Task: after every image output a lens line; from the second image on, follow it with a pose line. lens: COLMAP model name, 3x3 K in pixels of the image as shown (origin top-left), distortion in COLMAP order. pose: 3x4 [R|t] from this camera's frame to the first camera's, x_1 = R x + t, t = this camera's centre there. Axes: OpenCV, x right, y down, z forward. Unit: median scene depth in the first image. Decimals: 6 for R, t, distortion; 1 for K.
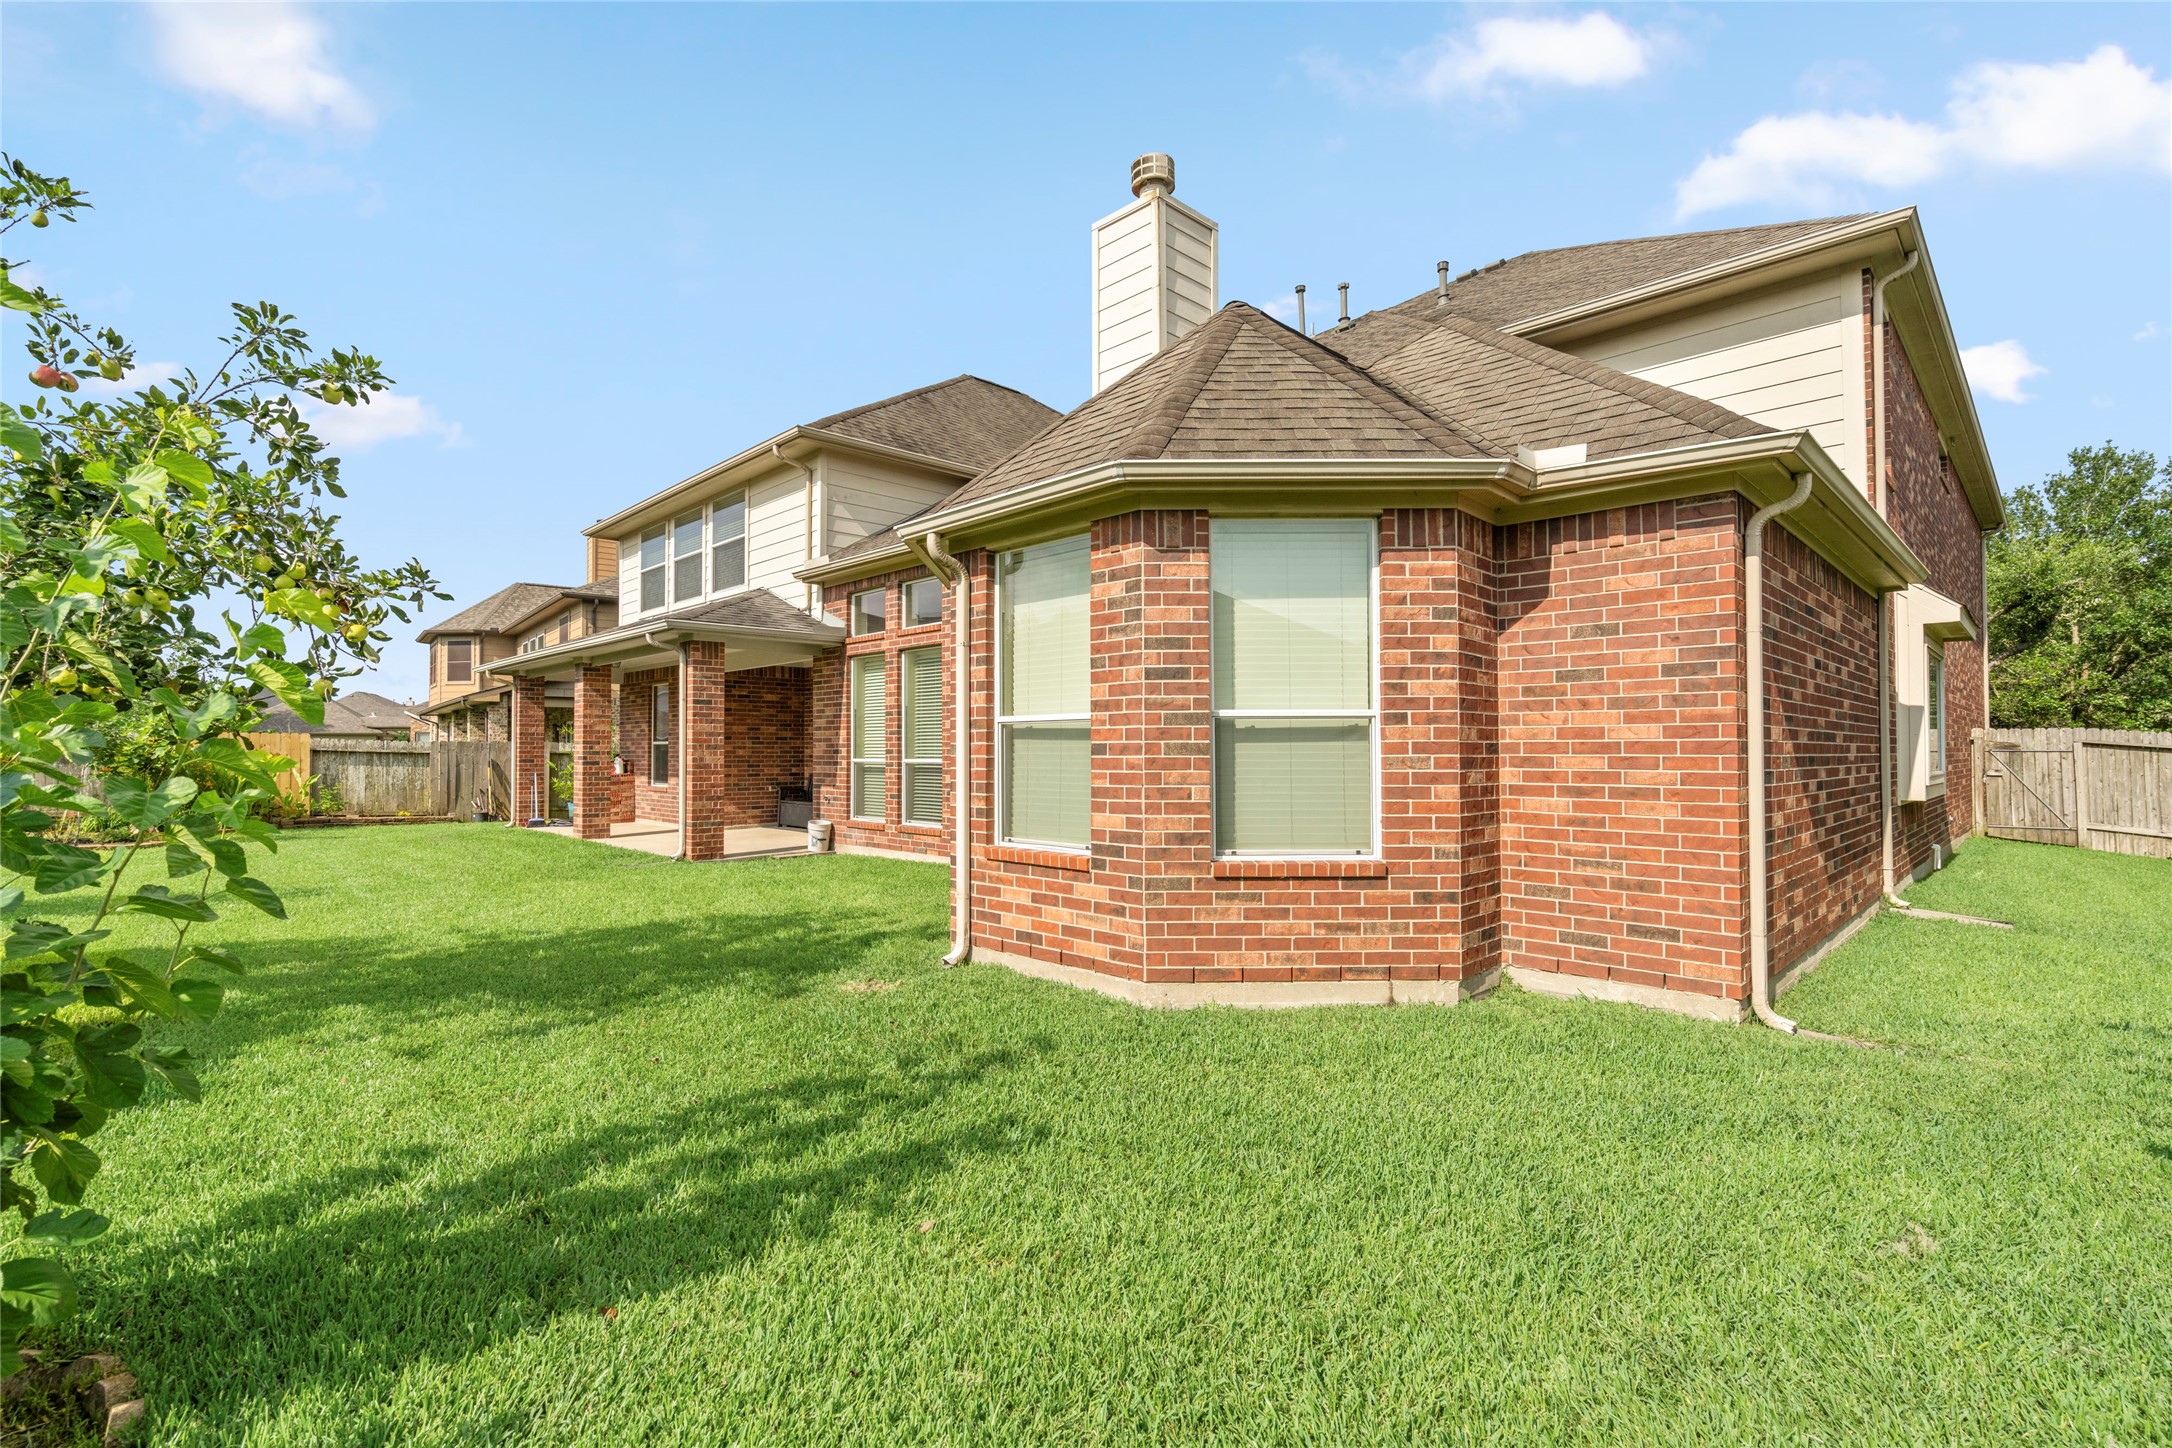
lens RADIAL K [[987.5, 0, 1082.8], [0, 987.5, 734.8], [0, 0, 1]] dist [-0.003260, -0.000417]
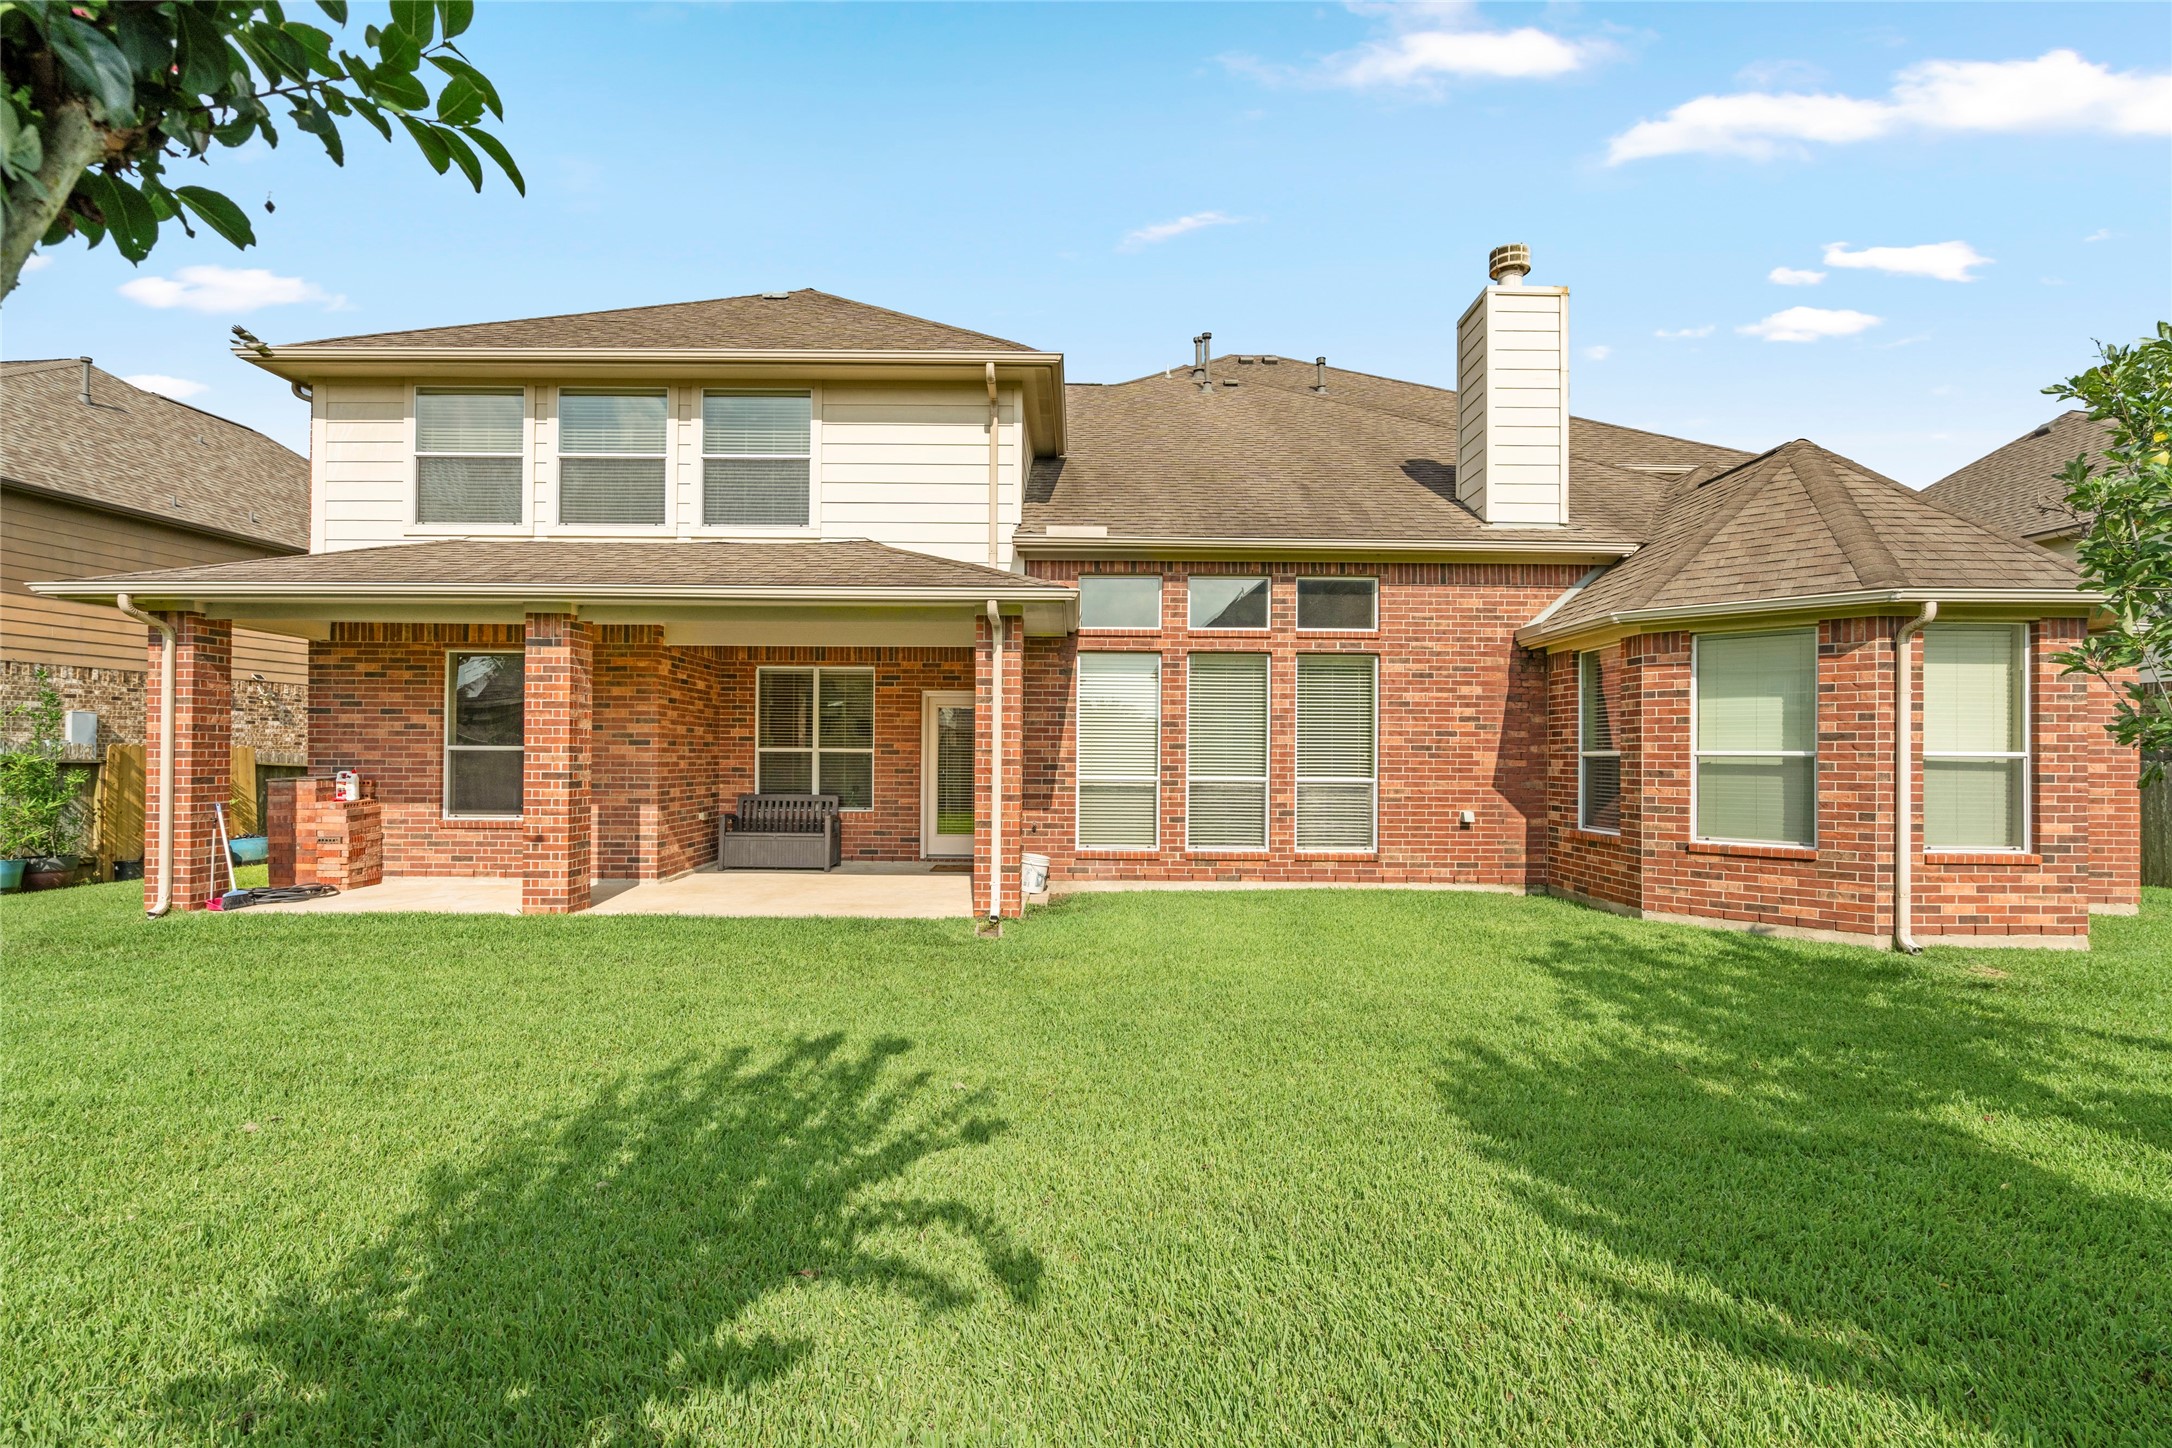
lens RADIAL K [[987.5, 0, 1076.4], [0, 987.5, 733.2], [0, 0, 1]] dist [-0.003260, -0.000417]
pose [[0.696477, 0.026421, 0.717092, -1.843900], [-0.021867, 0.999639, -0.015592, 0.002303], [-0.717245, -0.004821, 0.696804, 0.944400]]
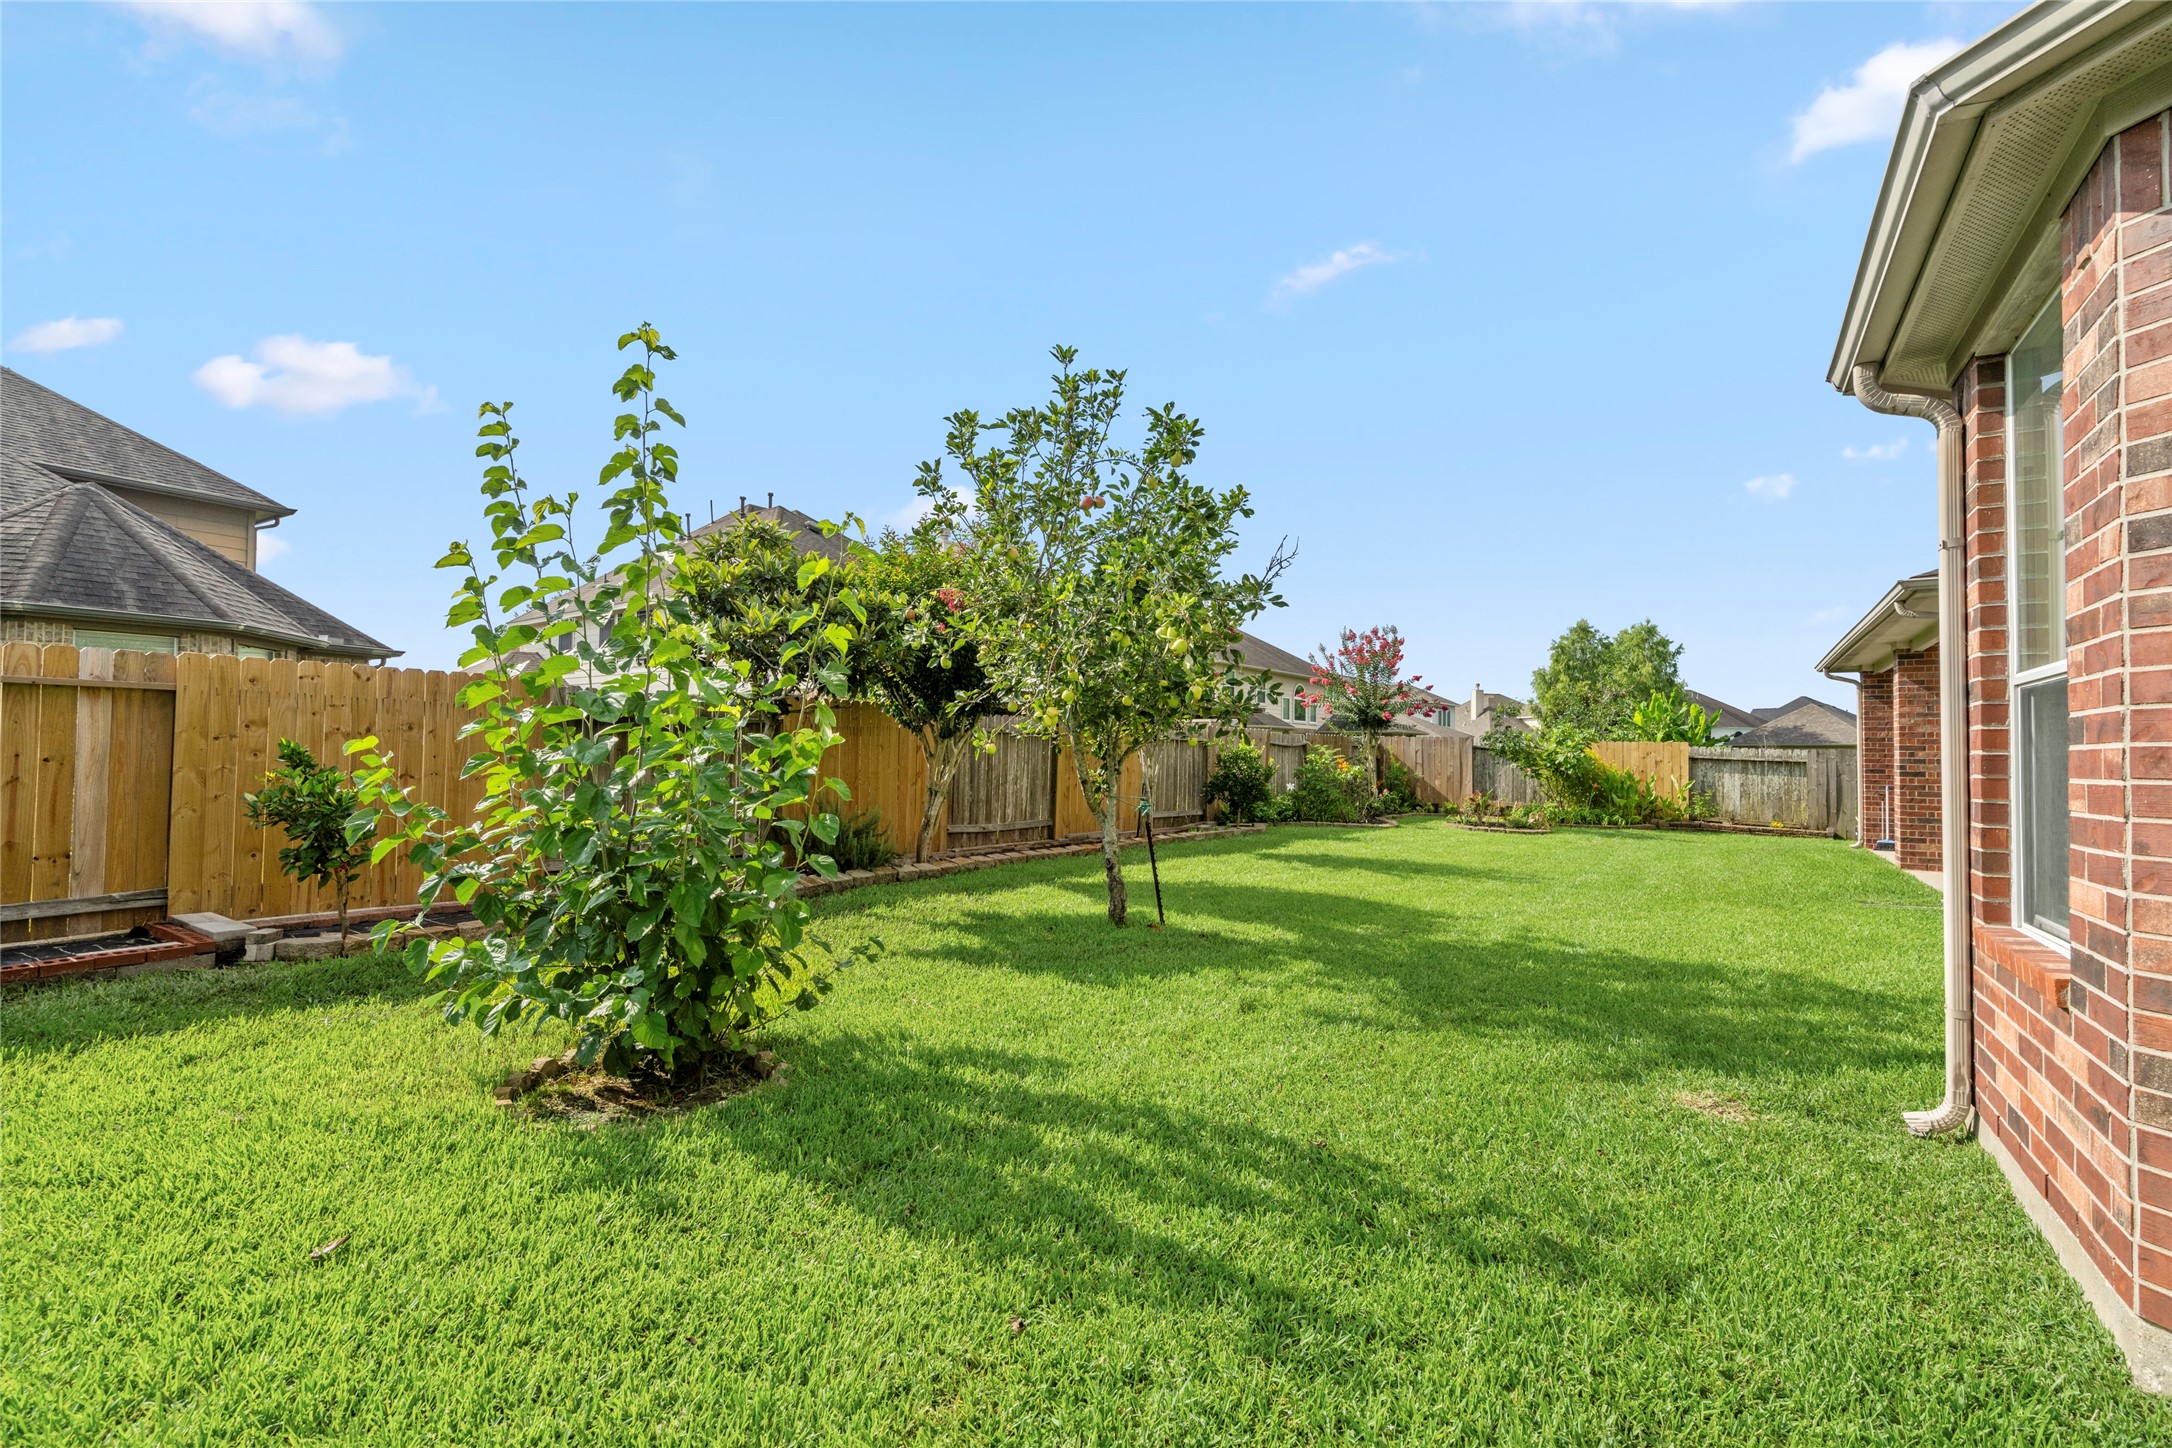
lens RADIAL K [[987.5, 0, 1095.0], [0, 987.5, 735.2], [0, 0, 1]] dist [-0.003260, -0.000417]
pose [[0.221335, -0.015794, -0.975070, 0.317920], [0.002281, 0.999874, -0.015678, 0.020857], [0.975195, 0.001246, 0.221343, 0.450916]]
